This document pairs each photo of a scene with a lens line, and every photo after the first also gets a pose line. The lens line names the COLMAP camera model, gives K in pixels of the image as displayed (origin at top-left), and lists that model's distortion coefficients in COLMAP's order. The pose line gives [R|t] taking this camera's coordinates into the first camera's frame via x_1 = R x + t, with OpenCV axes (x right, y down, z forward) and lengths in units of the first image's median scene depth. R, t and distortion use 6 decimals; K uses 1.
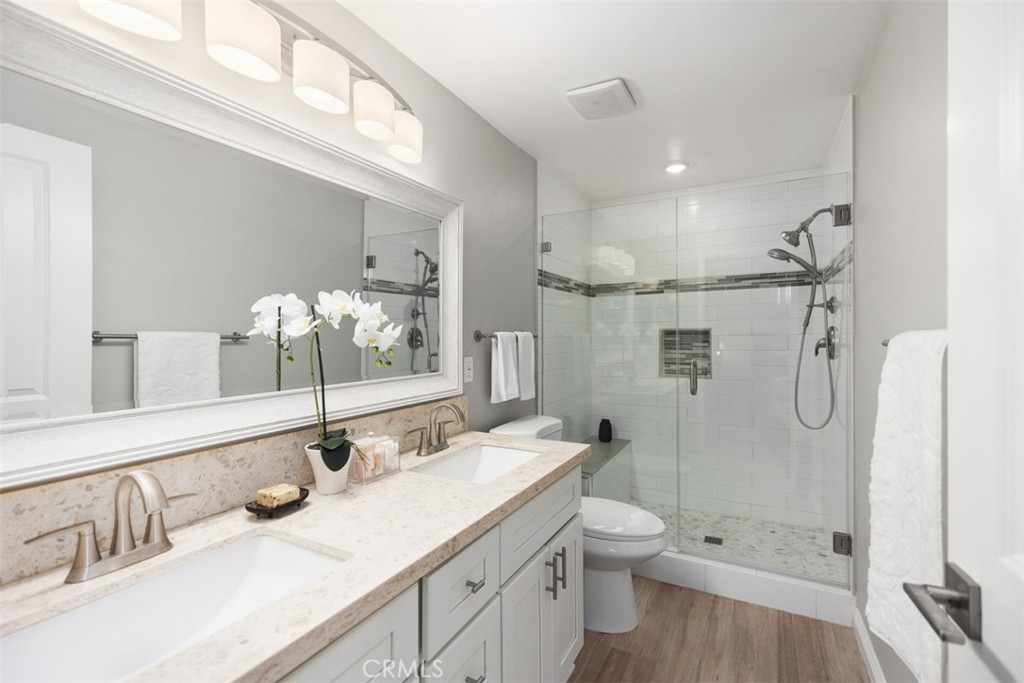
lens RADIAL K [[463.7, 0, 510.6], [0, 463.7, 335.3], [0, 0, 1]] dist [0.000028, -0.000261]
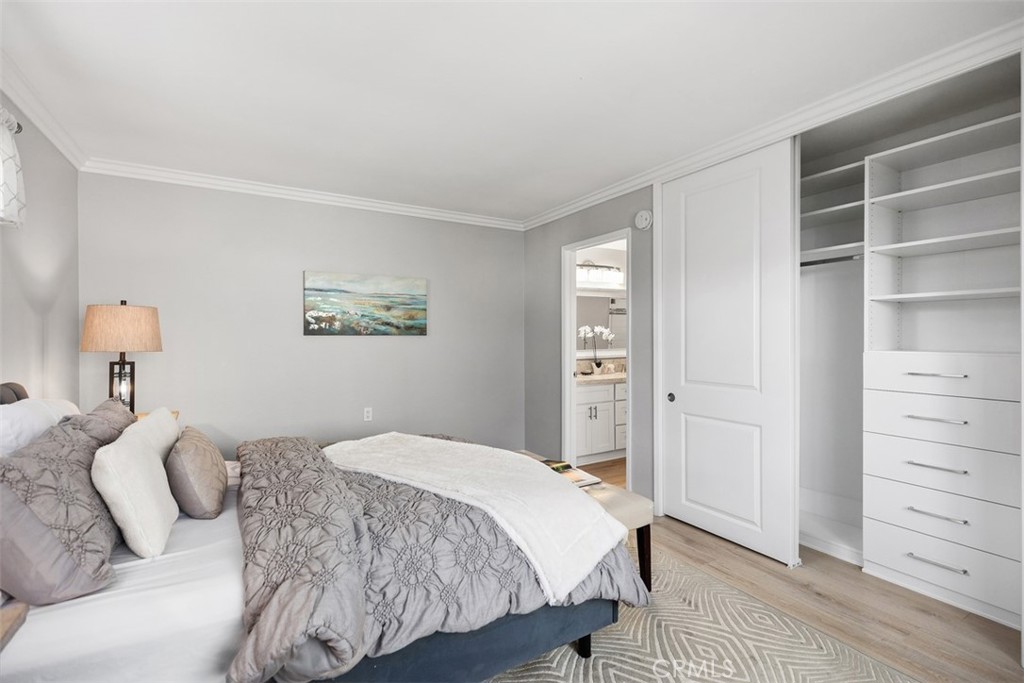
lens RADIAL K [[463.7, 0, 510.6], [0, 463.7, 335.3], [0, 0, 1]] dist [0.000028, -0.000261]
pose [[0.858032, 0.001261, -0.513594, 1.034089], [0.000263, 0.999996, 0.002895, -0.023900], [0.513595, -0.002619, 0.858029, -2.839089]]
